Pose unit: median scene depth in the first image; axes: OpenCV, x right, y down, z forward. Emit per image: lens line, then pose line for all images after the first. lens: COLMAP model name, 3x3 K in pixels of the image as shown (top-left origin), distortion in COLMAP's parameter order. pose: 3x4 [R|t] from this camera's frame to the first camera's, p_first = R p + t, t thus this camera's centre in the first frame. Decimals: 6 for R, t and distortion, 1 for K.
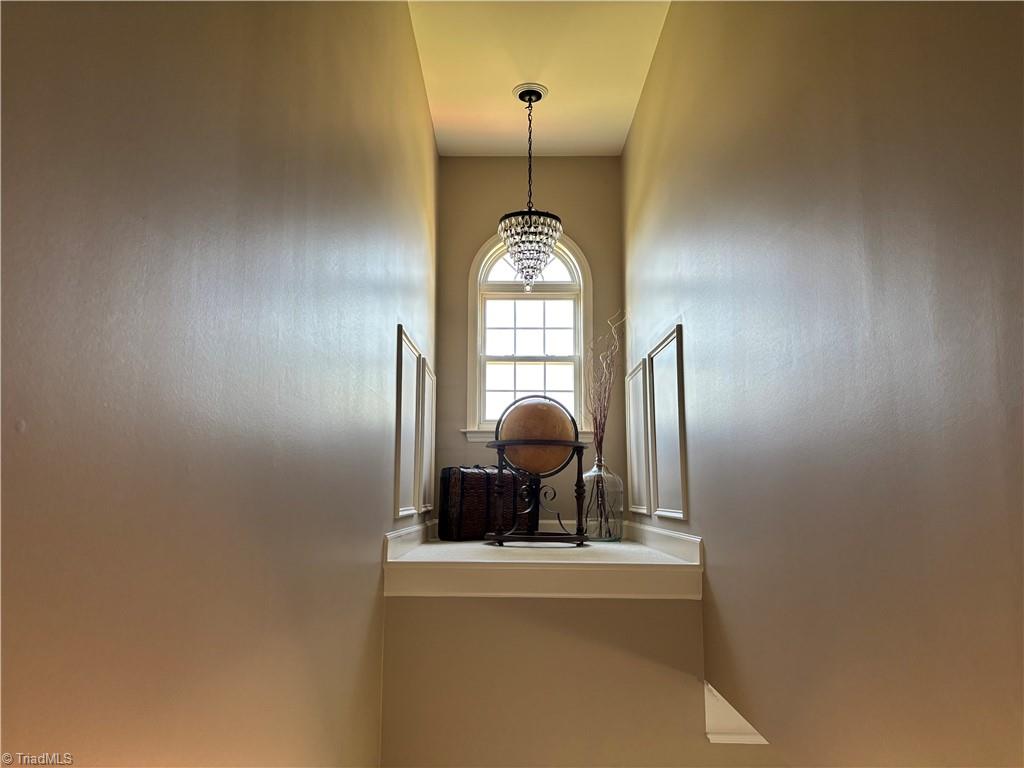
lens RADIAL K [[768.7, 0, 508.3], [0, 768.7, 373.7], [0, 0, 1]] dist [0.016673, -0.029567]
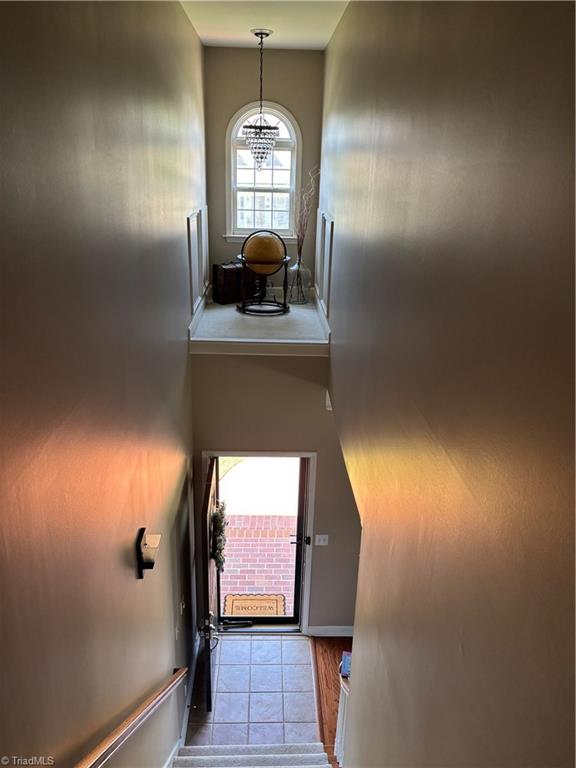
lens RADIAL K [[576.5, 0, 290.0], [0, 576.5, 386.7], [0, 0, 1]] dist [0.016673, -0.029567]
pose [[0.998877, 0.007228, 0.046819, 0.031781], [-0.029108, 0.873384, 0.486162, -0.270967], [-0.037377, -0.486979, 0.872613, -0.319544]]
